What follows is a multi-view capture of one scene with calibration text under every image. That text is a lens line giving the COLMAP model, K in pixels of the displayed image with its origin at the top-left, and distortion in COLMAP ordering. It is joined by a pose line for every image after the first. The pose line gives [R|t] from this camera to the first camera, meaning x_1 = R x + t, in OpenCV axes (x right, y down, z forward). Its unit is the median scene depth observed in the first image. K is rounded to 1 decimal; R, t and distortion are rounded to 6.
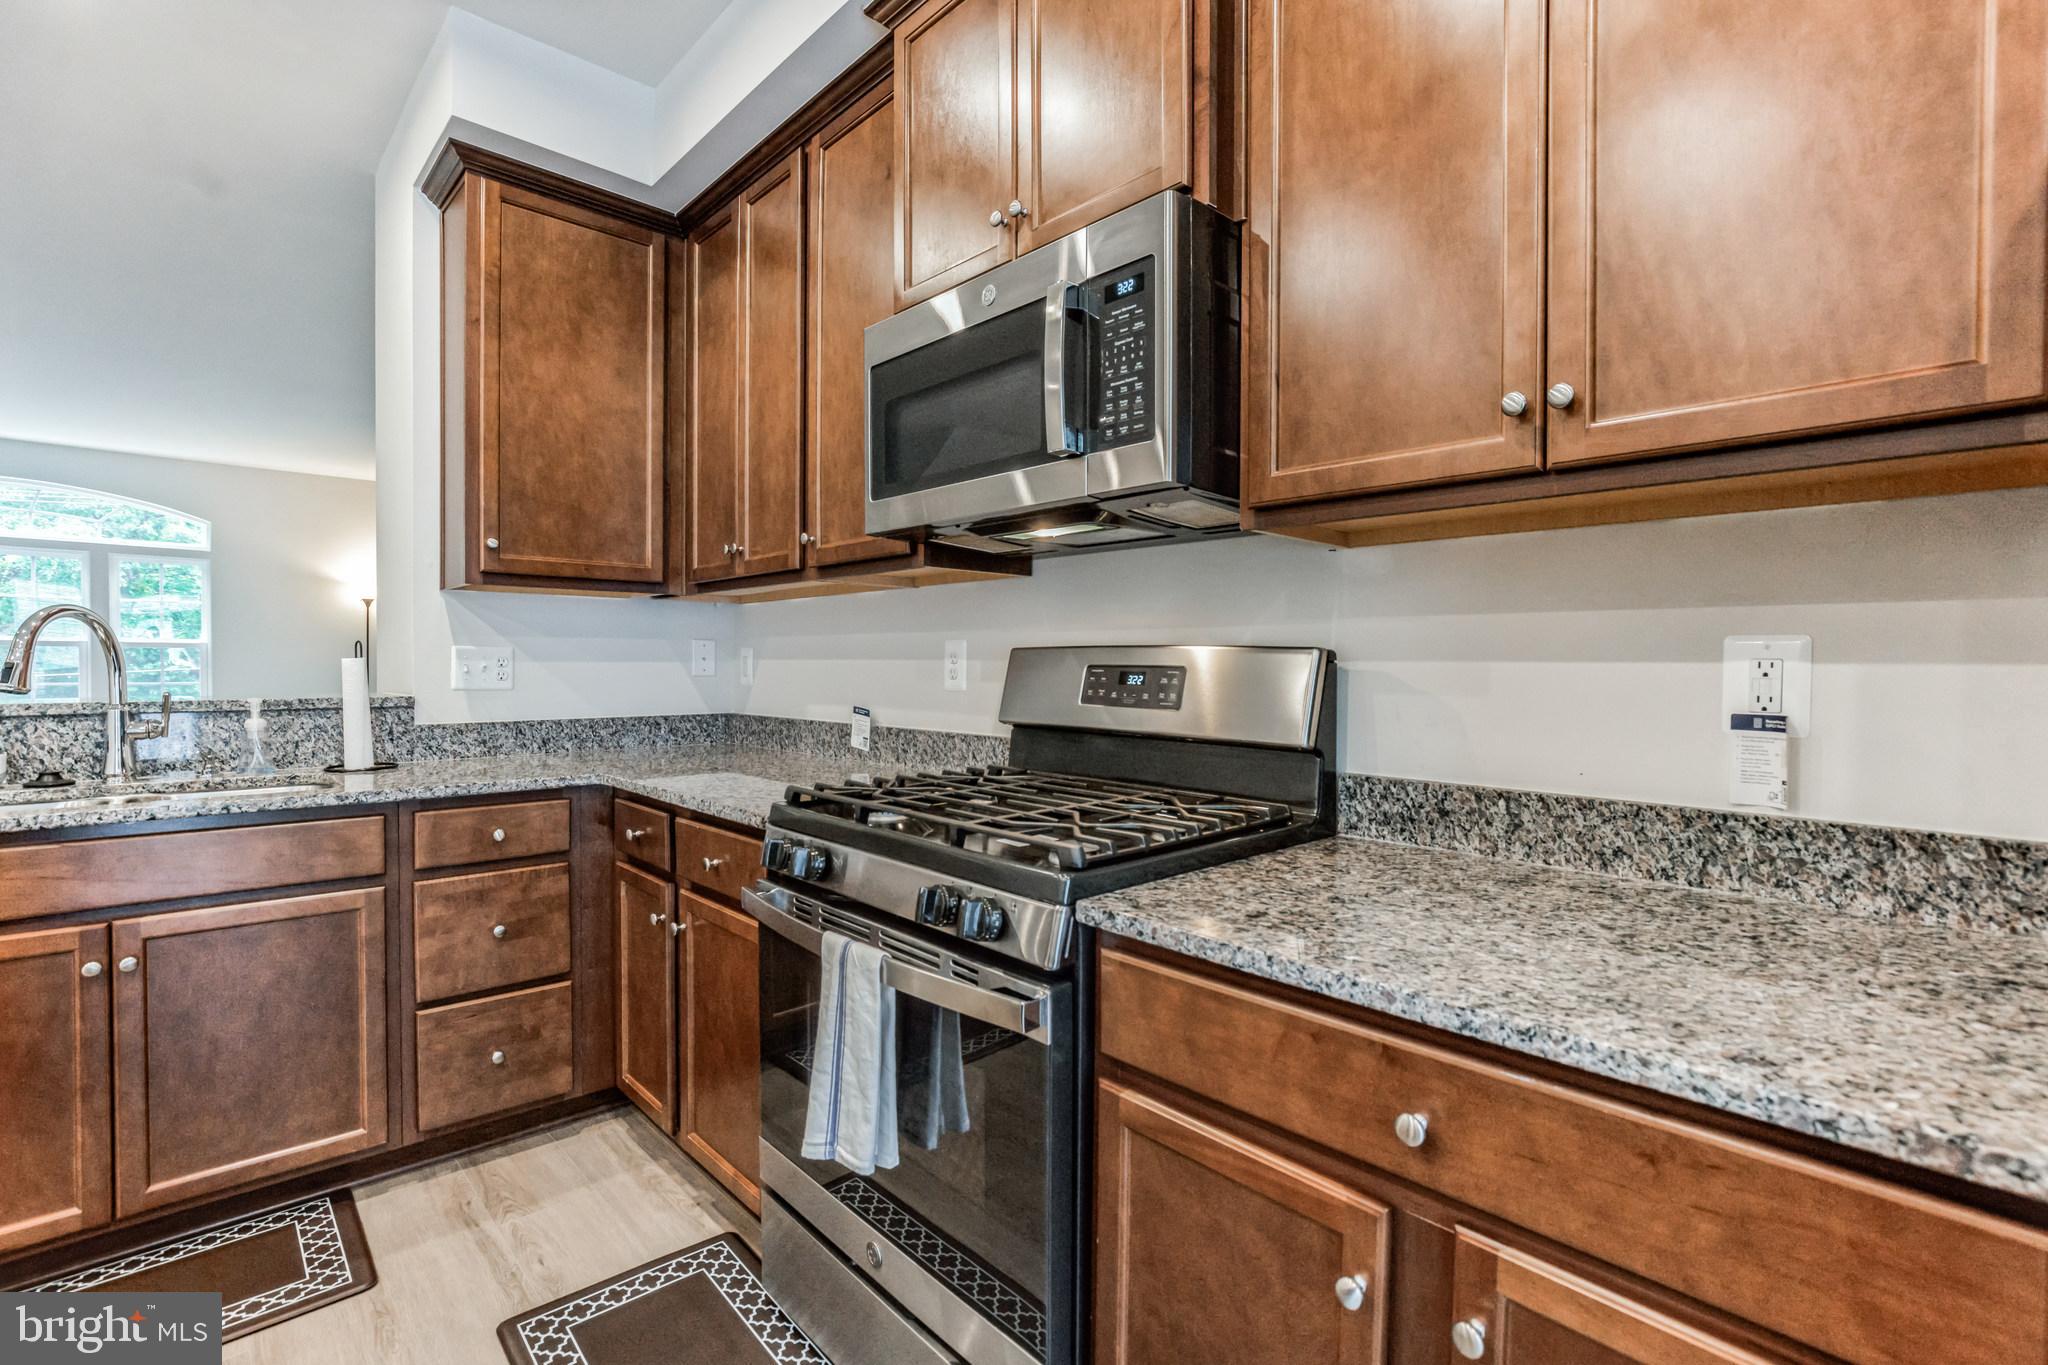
lens RADIAL K [[931.6, 0, 1033.3], [0, 931.6, 679.0], [0, 0, 1]] dist [-0.019135, -0.000251]
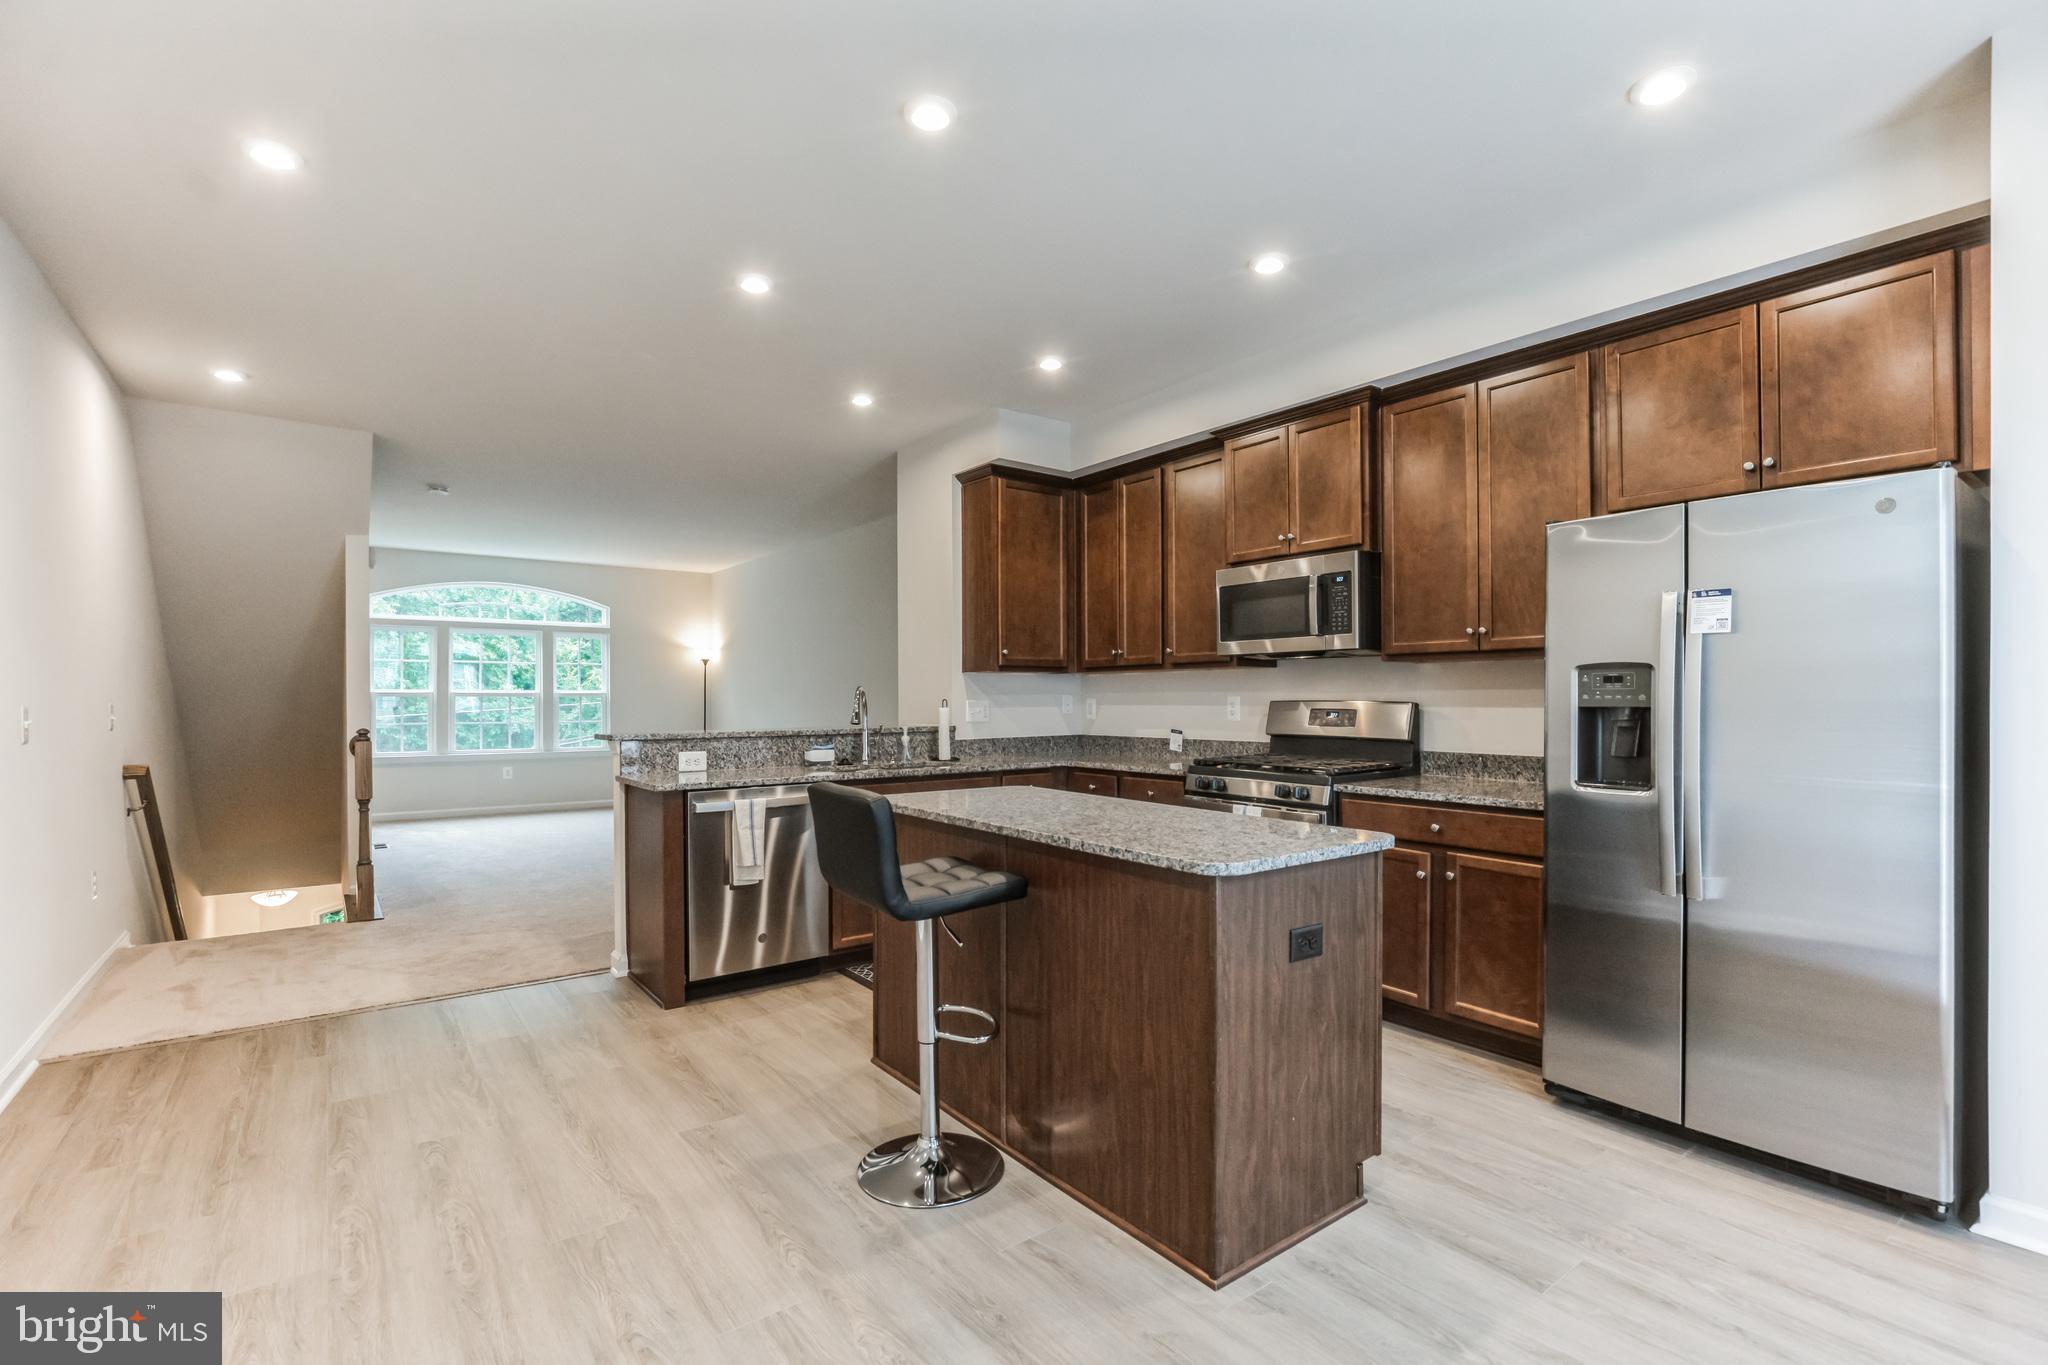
lens RADIAL K [[931.6, 0, 1033.2], [0, 931.6, 690.8], [0, 0, 1]] dist [-0.019135, -0.000251]
pose [[0.994533, -0.010066, -0.103938, -0.417295], [0.007496, 0.999657, -0.025080, -0.007339], [0.104155, 0.024164, 0.994267, -1.484288]]
